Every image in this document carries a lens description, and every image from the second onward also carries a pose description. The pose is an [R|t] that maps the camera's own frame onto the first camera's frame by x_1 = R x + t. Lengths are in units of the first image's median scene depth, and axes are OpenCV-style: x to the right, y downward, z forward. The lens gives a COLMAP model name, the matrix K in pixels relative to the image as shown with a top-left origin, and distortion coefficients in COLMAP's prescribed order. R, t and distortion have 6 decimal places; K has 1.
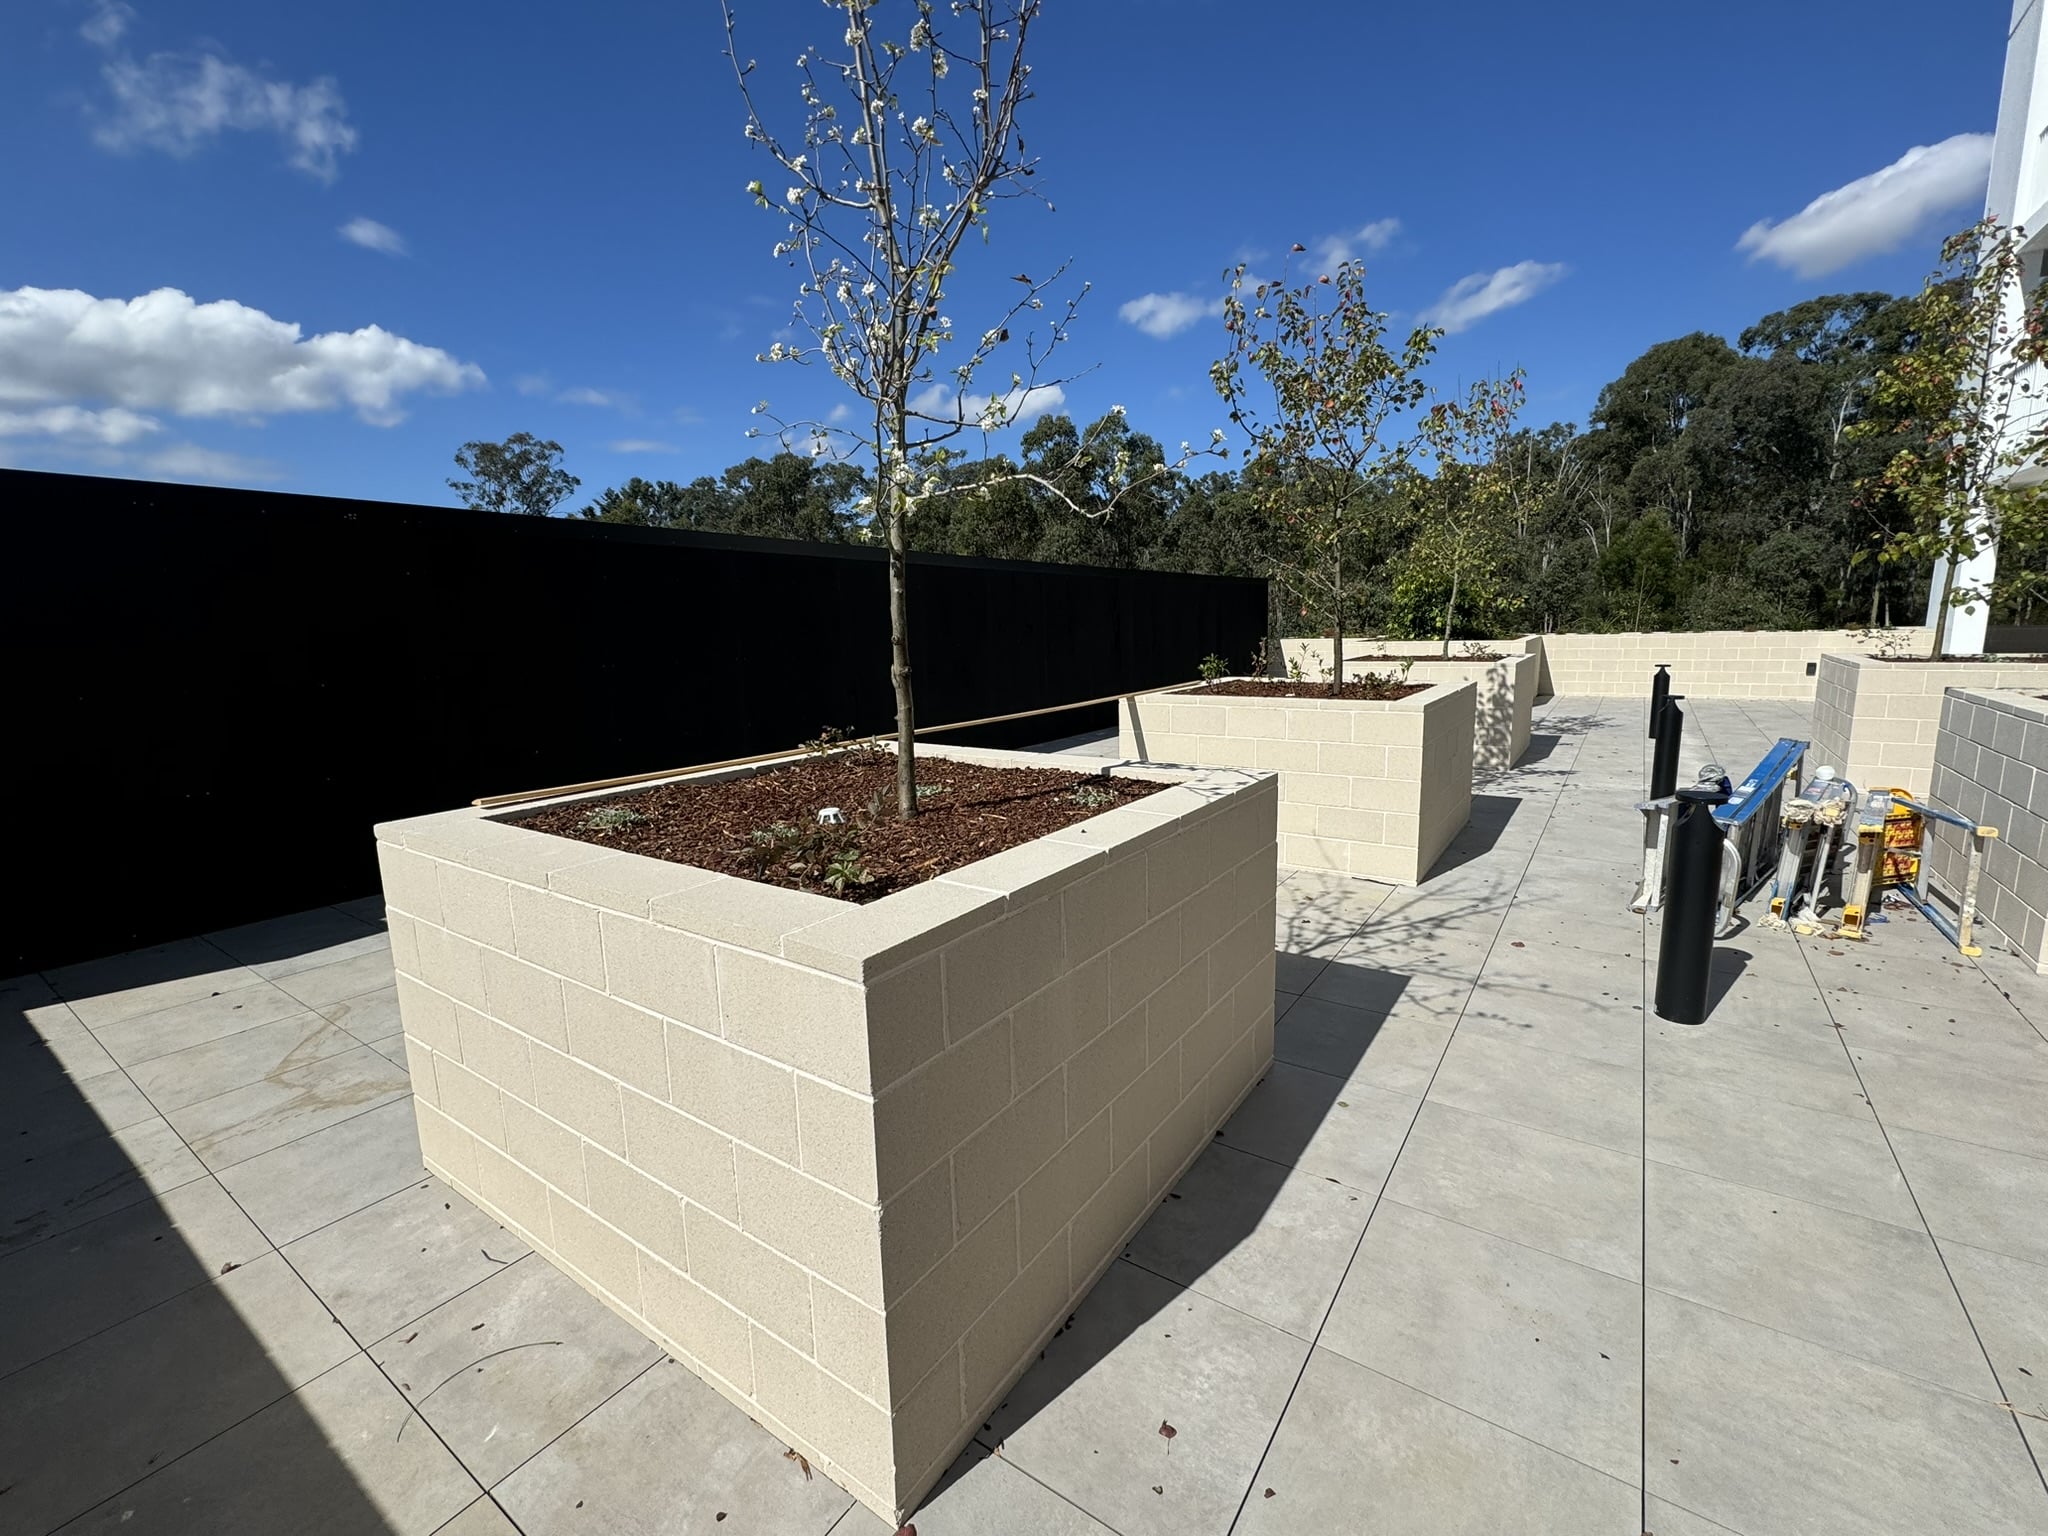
lens RADIAL K [[878.8, 0, 1017.5], [0, 878.8, 767.7], [0, 0, 1]] dist [0.000285, 0.000010]
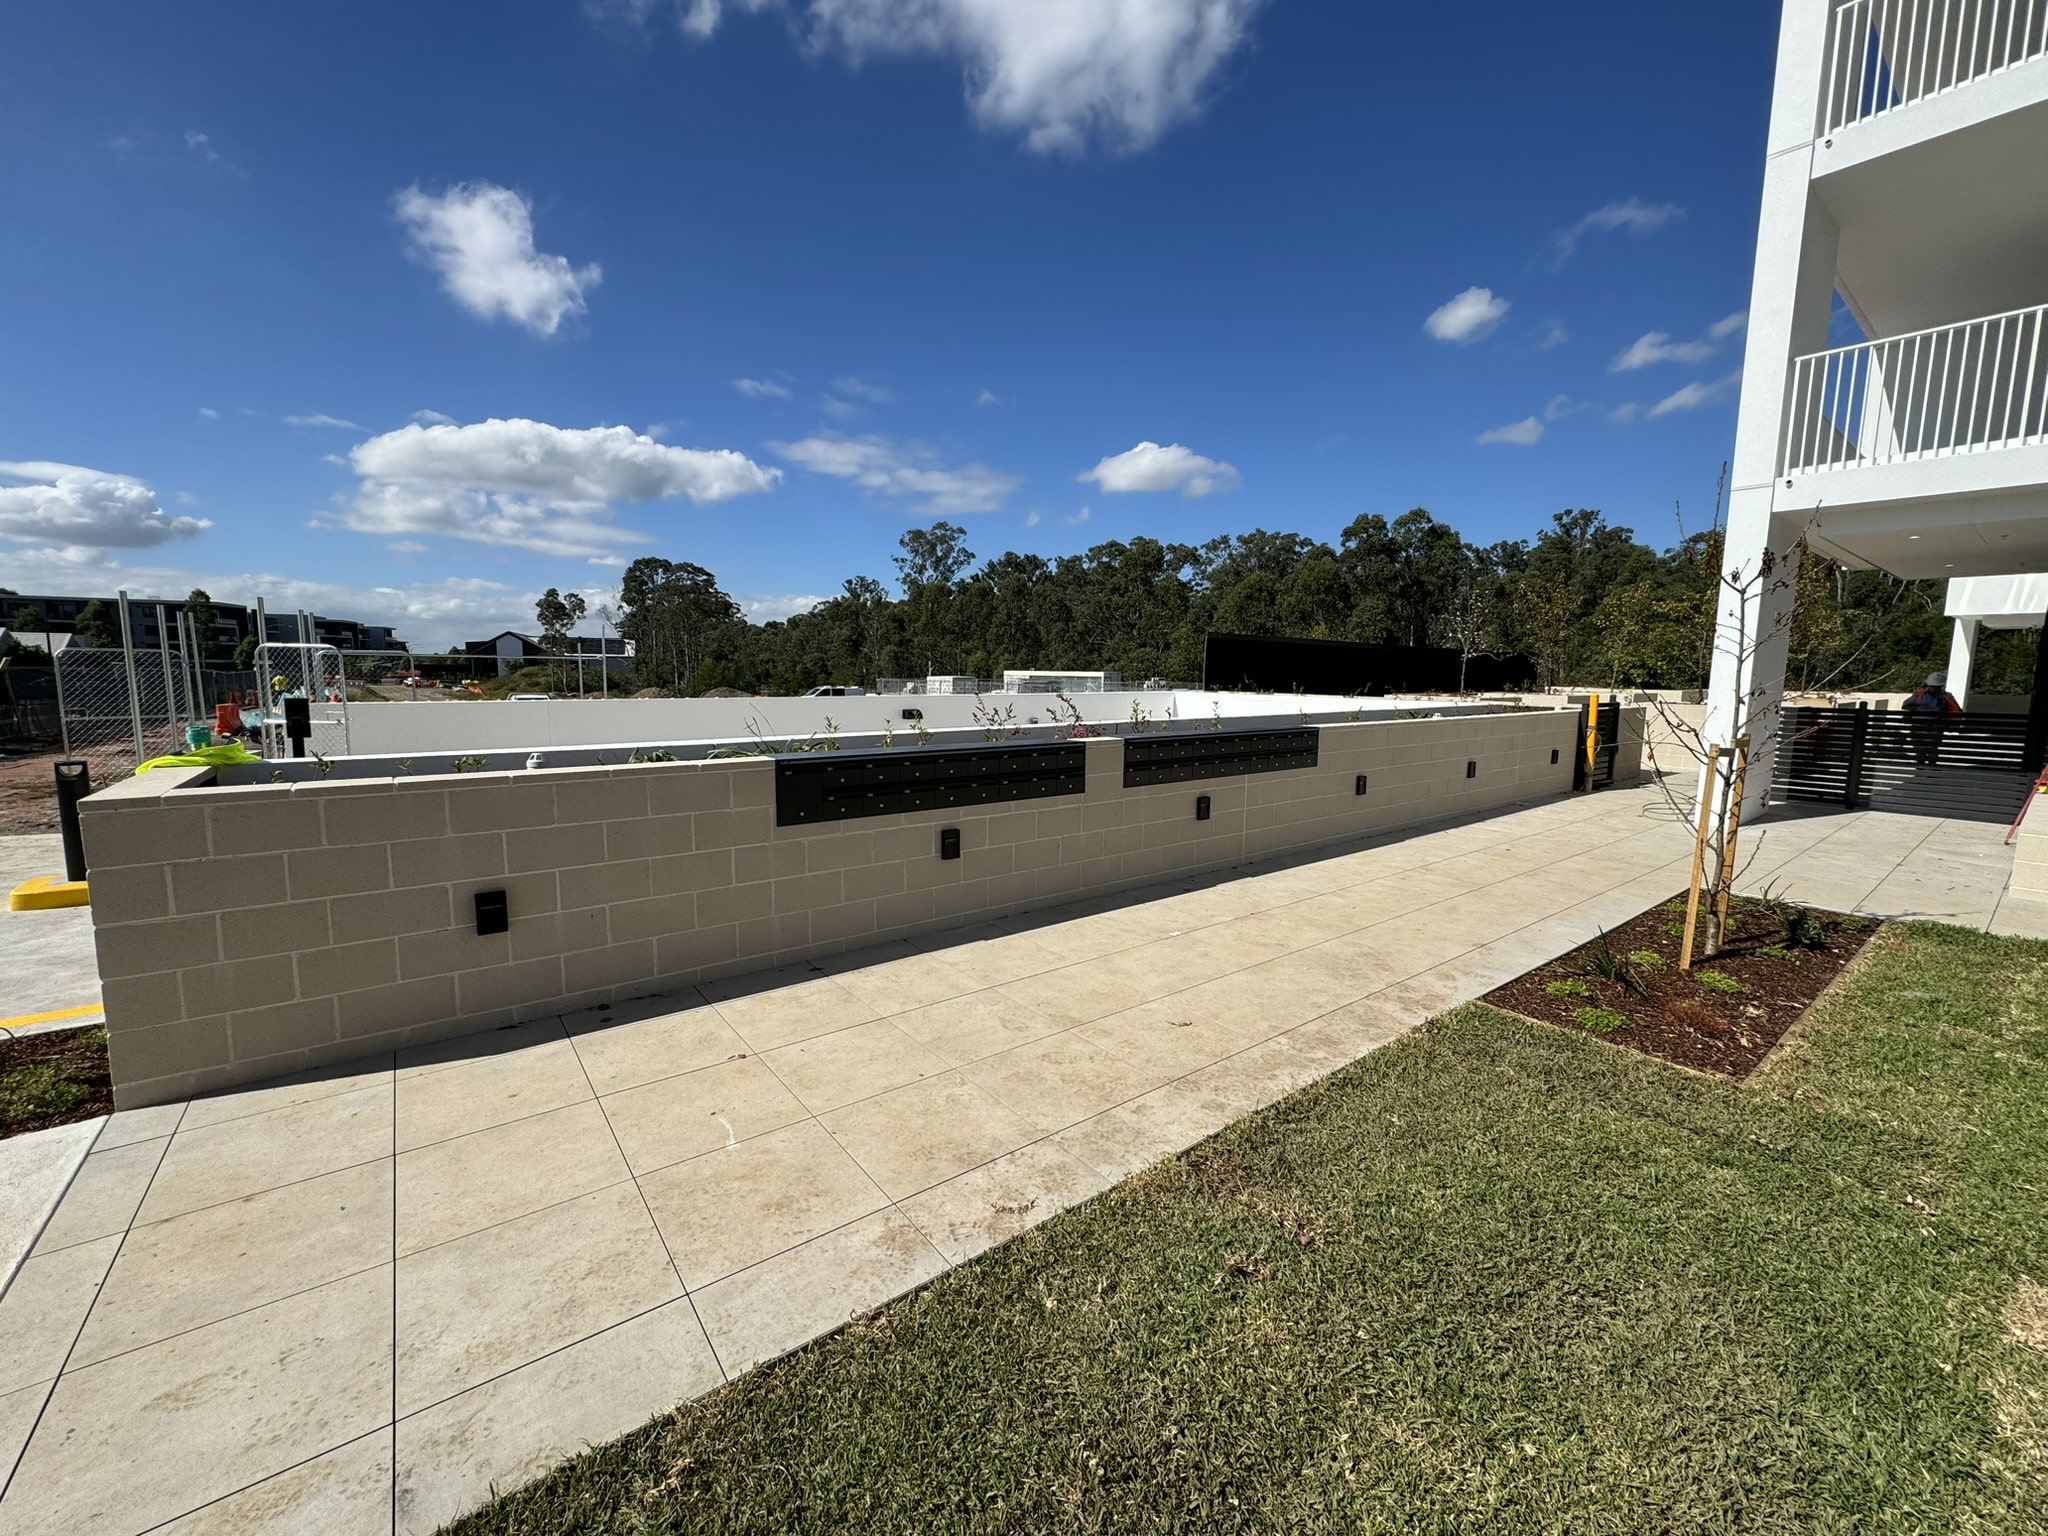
lens RADIAL K [[808.9, 0, 1022.0], [0, 808.9, 765.9], [0, 0, 1]] dist [0.002773, 0.000246]
pose [[0.952988, 0.071792, -0.294380, -0.041608], [-0.083868, 0.996067, -0.028587, 0.027599], [0.291170, 0.051932, 0.955261, -0.161252]]
